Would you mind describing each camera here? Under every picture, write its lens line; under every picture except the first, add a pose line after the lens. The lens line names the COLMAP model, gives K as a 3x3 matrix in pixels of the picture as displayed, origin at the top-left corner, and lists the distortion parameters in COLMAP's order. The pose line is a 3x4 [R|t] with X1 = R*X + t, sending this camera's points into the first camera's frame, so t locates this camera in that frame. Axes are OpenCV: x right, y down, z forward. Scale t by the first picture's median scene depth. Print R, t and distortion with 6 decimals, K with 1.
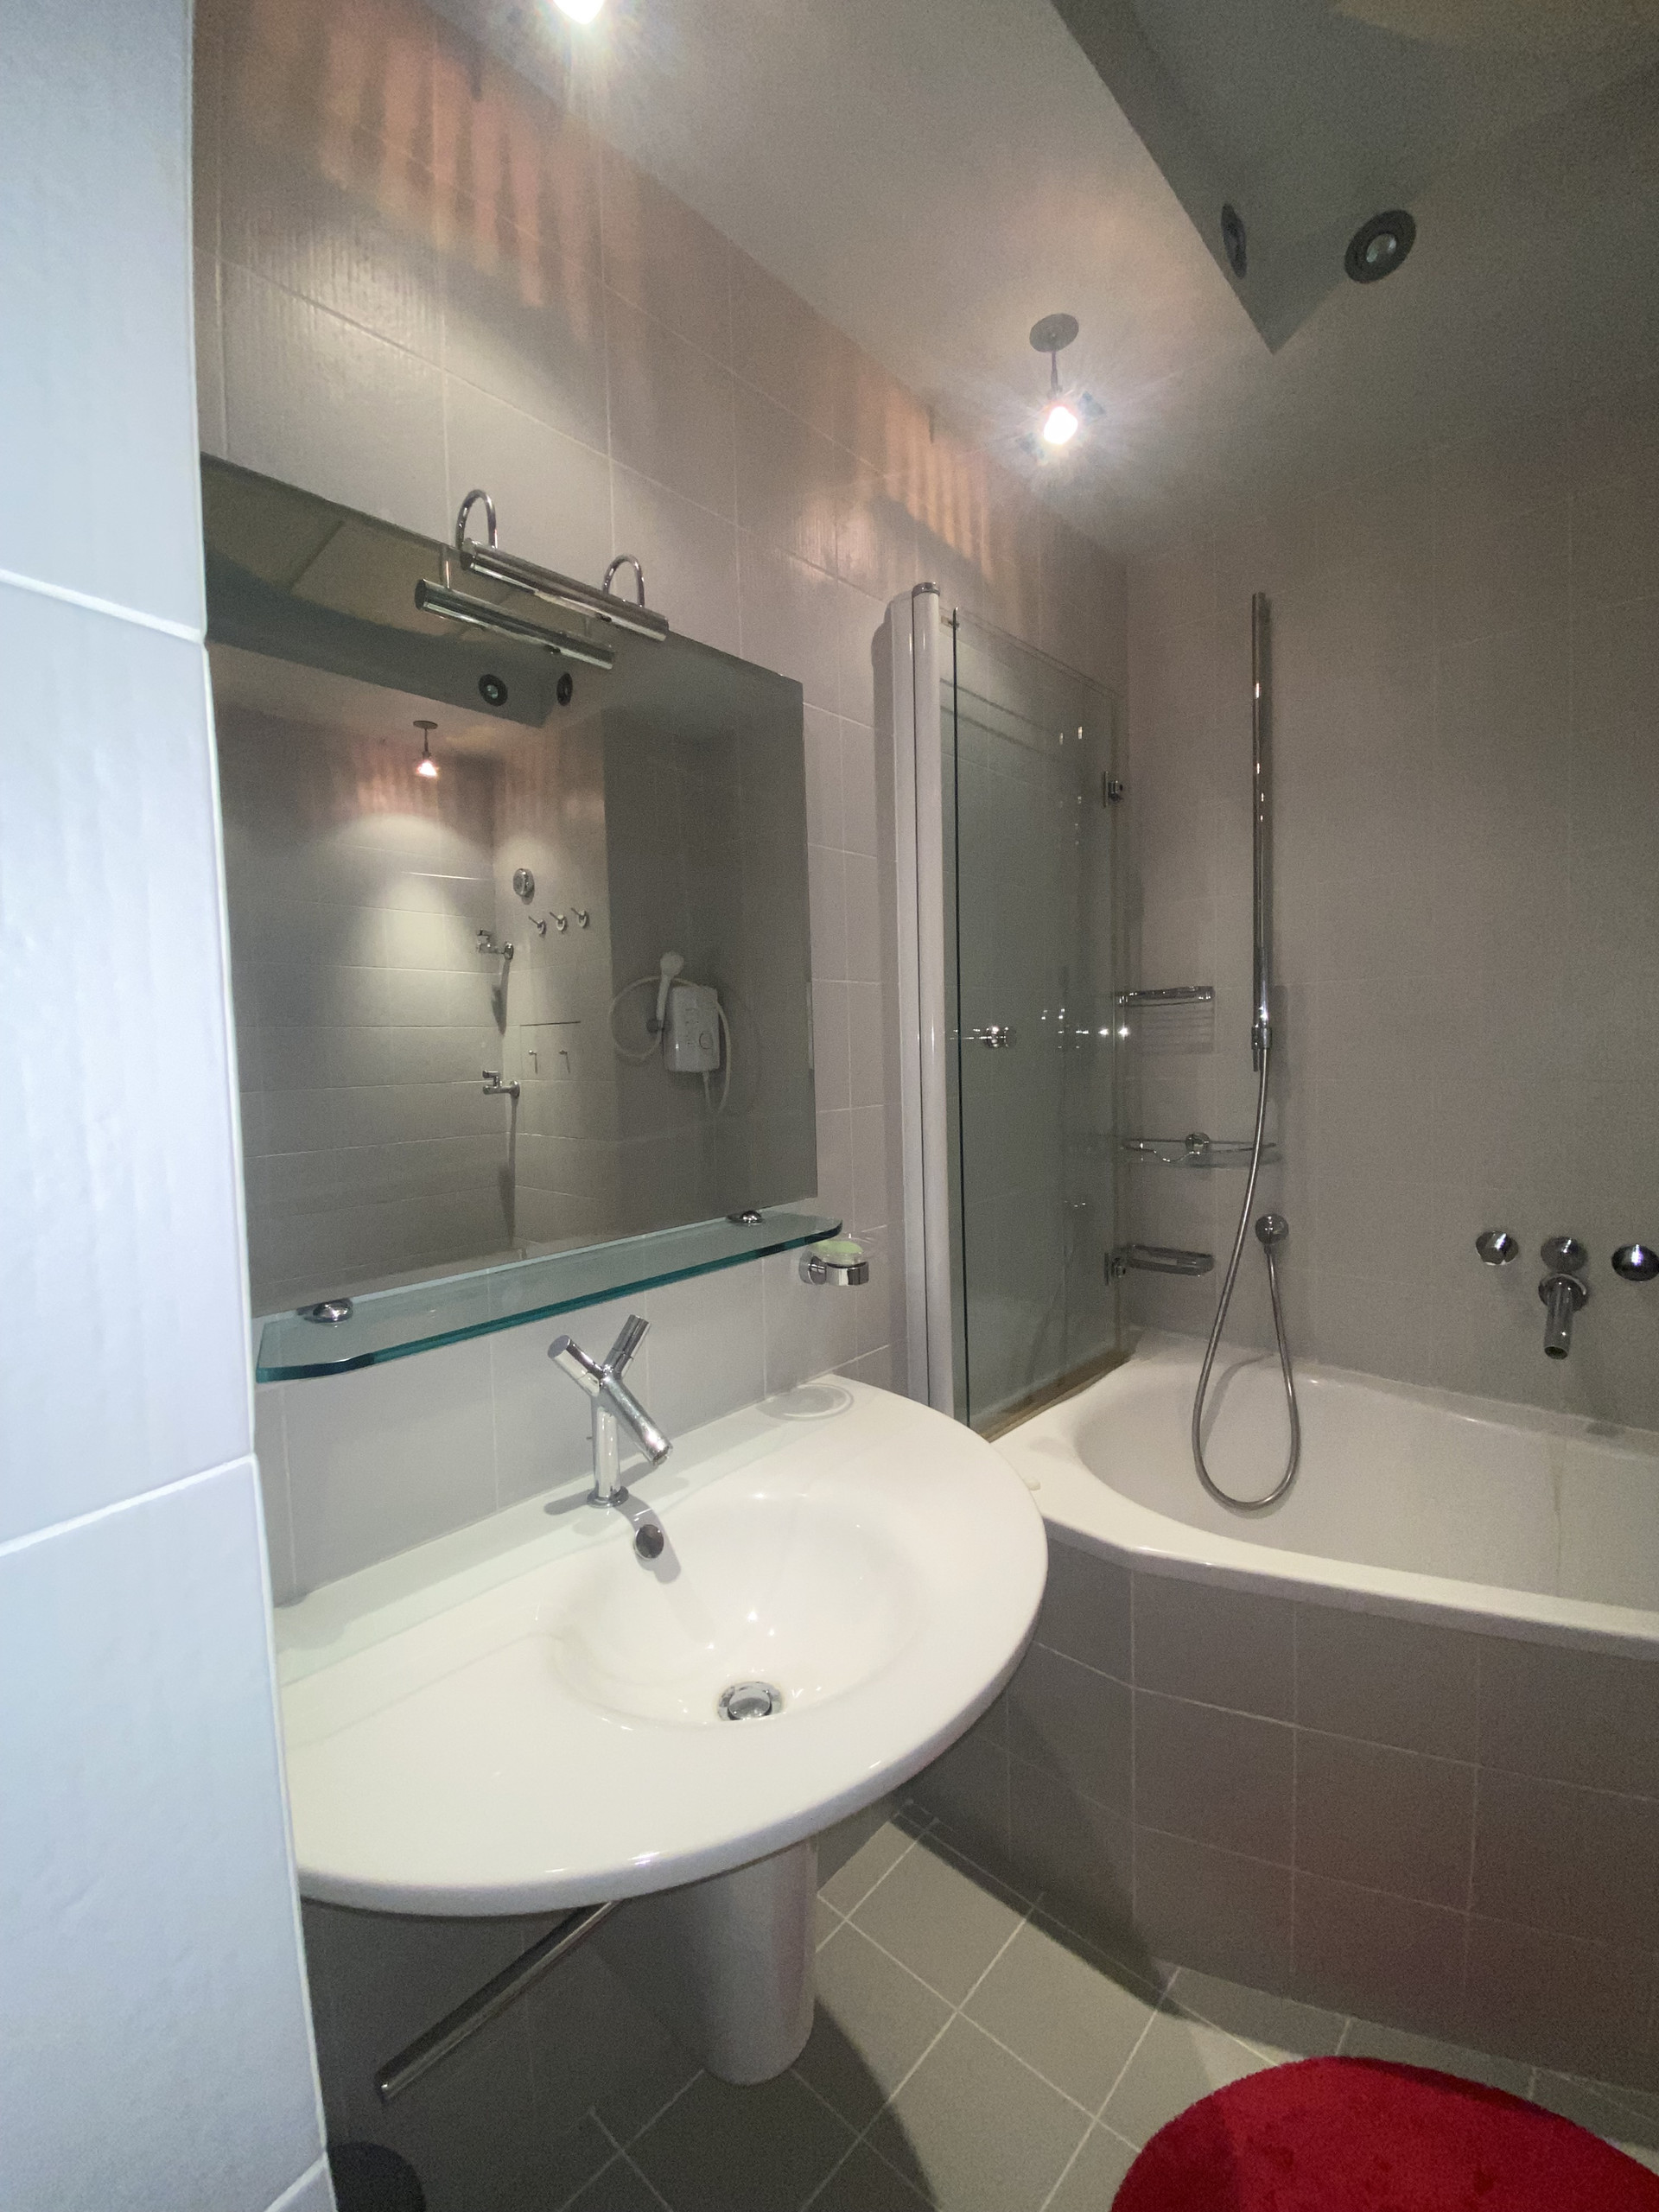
lens RADIAL K [[910.2, 0, 819.0], [0, 910.2, 1109.5], [0, 0, 1]] dist [0.030559, -0.024050]
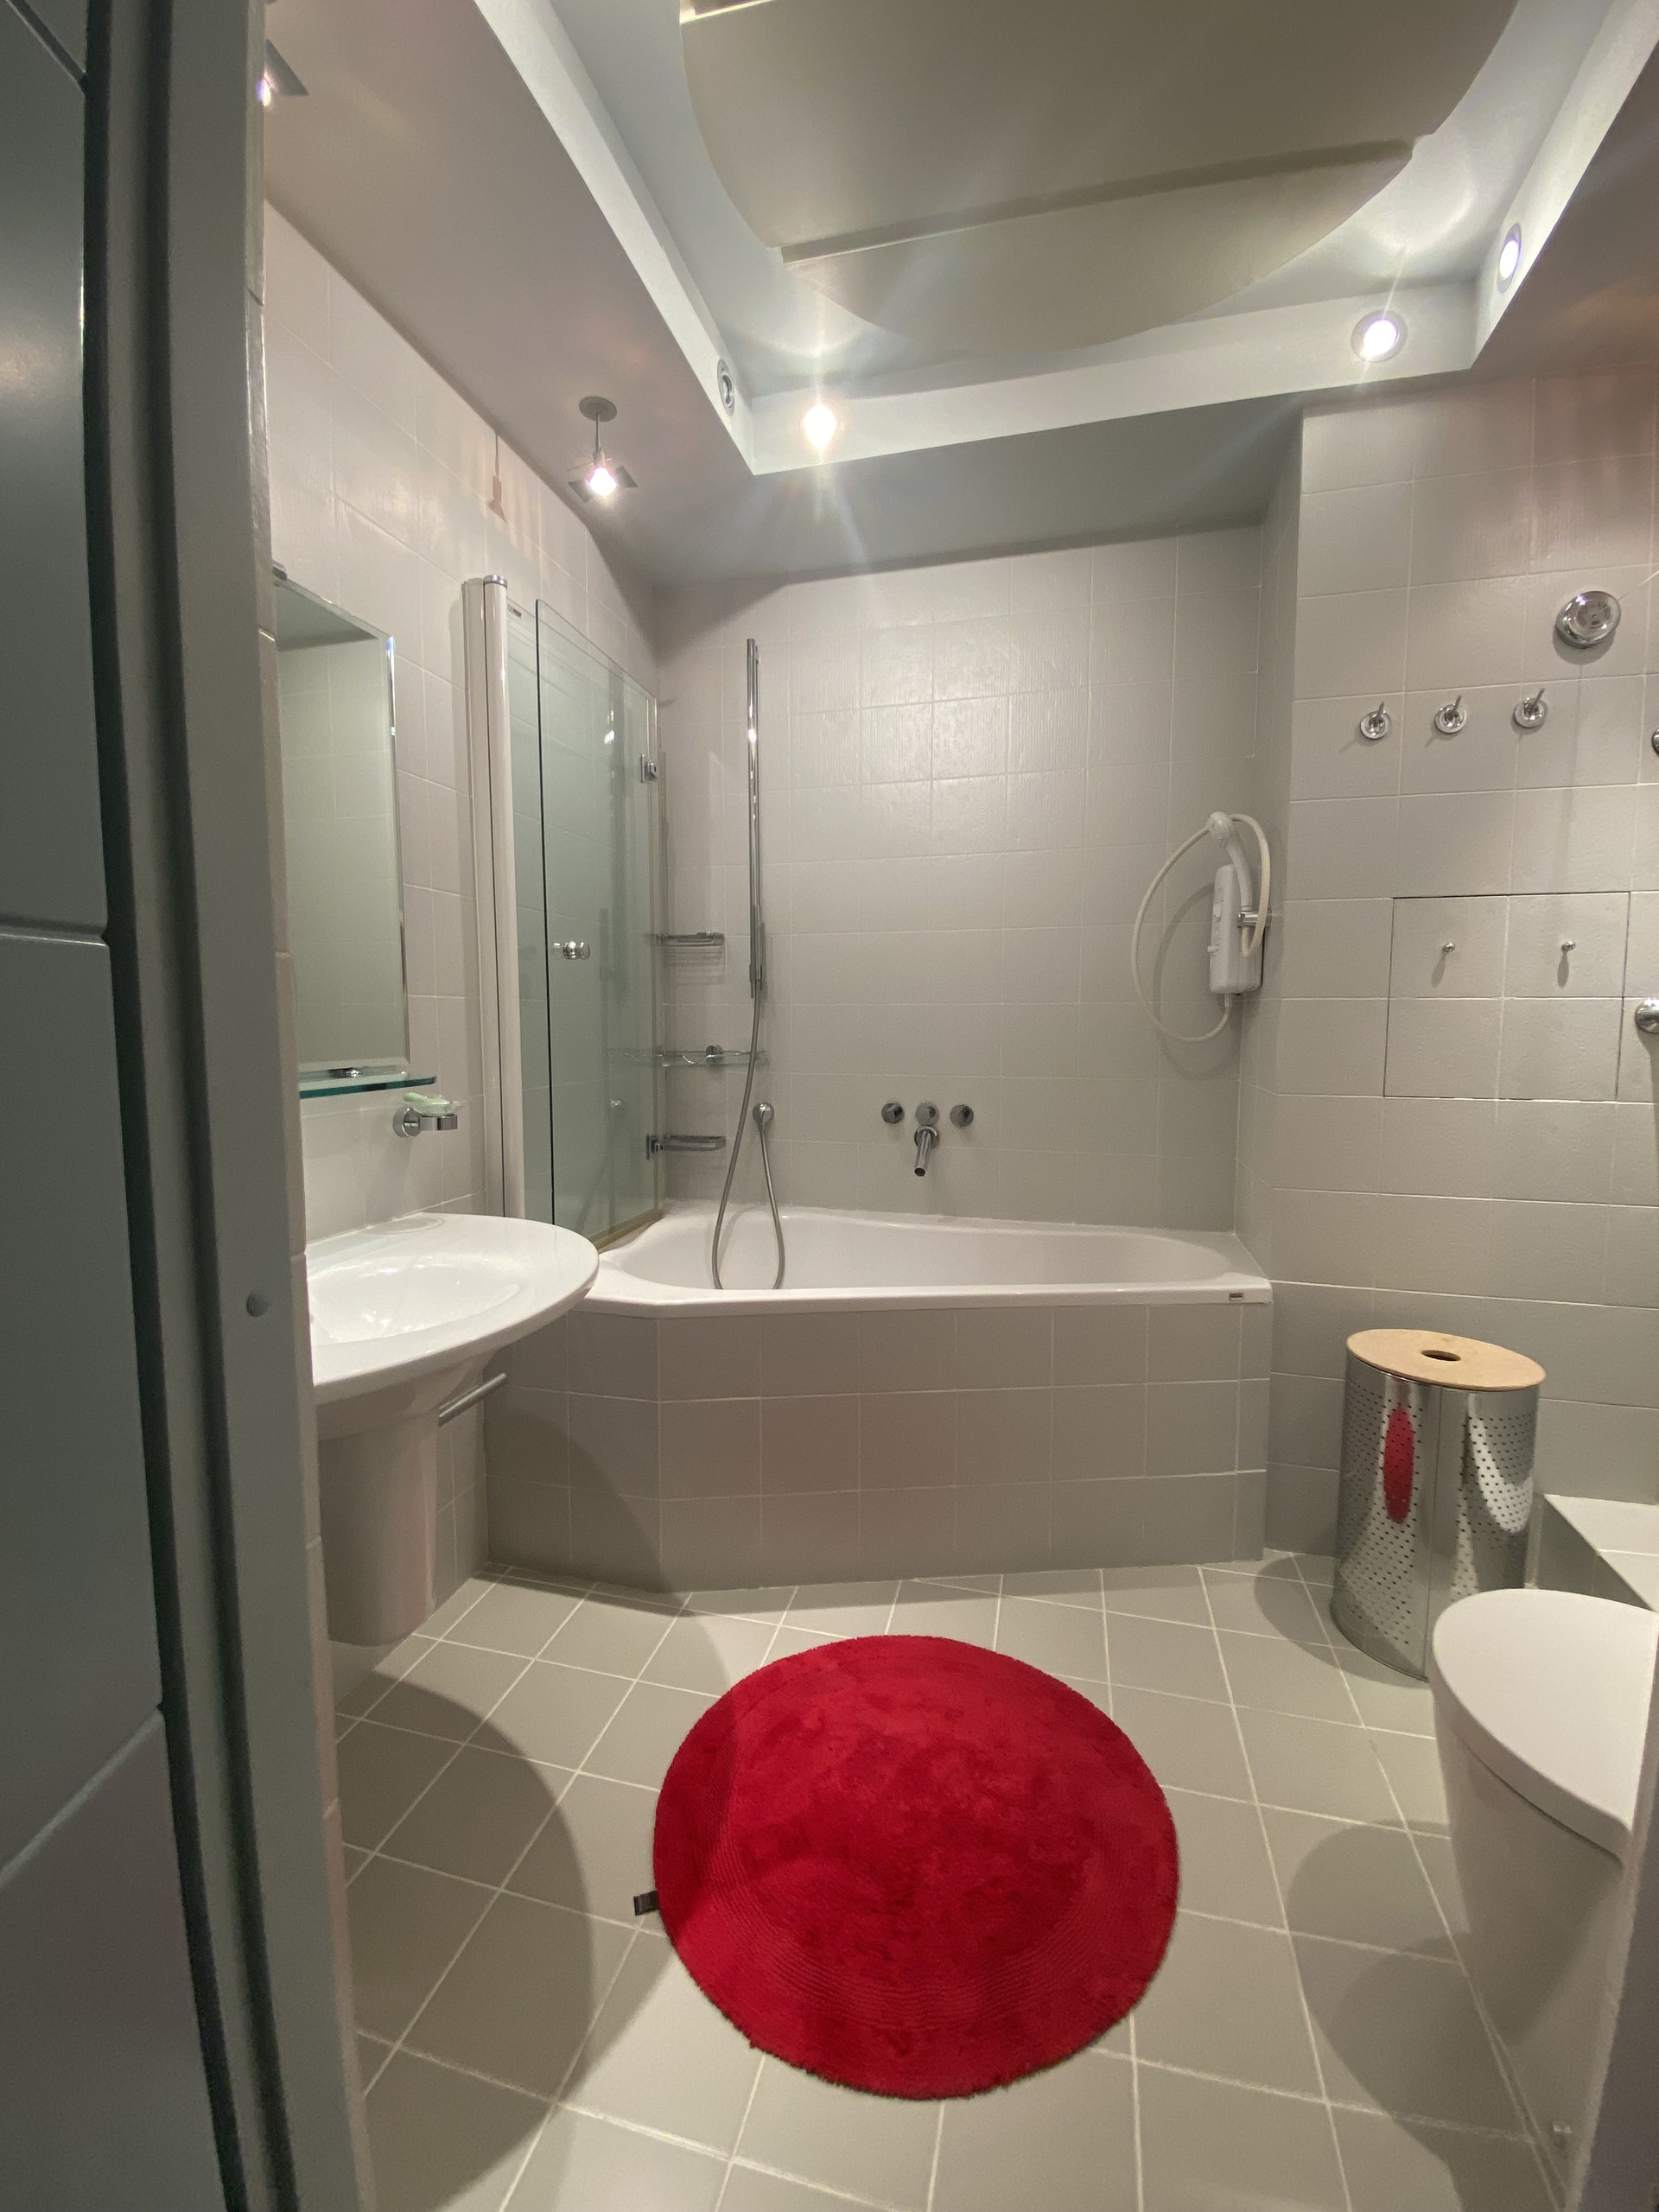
lens RADIAL K [[910.2, 0, 819.0], [0, 910.2, 1109.5], [0, 0, 1]] dist [0.030559, -0.024050]
pose [[0.887913, -0.009886, 0.459906, -0.069392], [0.003699, 0.999890, 0.014354, 0.126118], [-0.459997, -0.011044, 0.887852, -0.297856]]
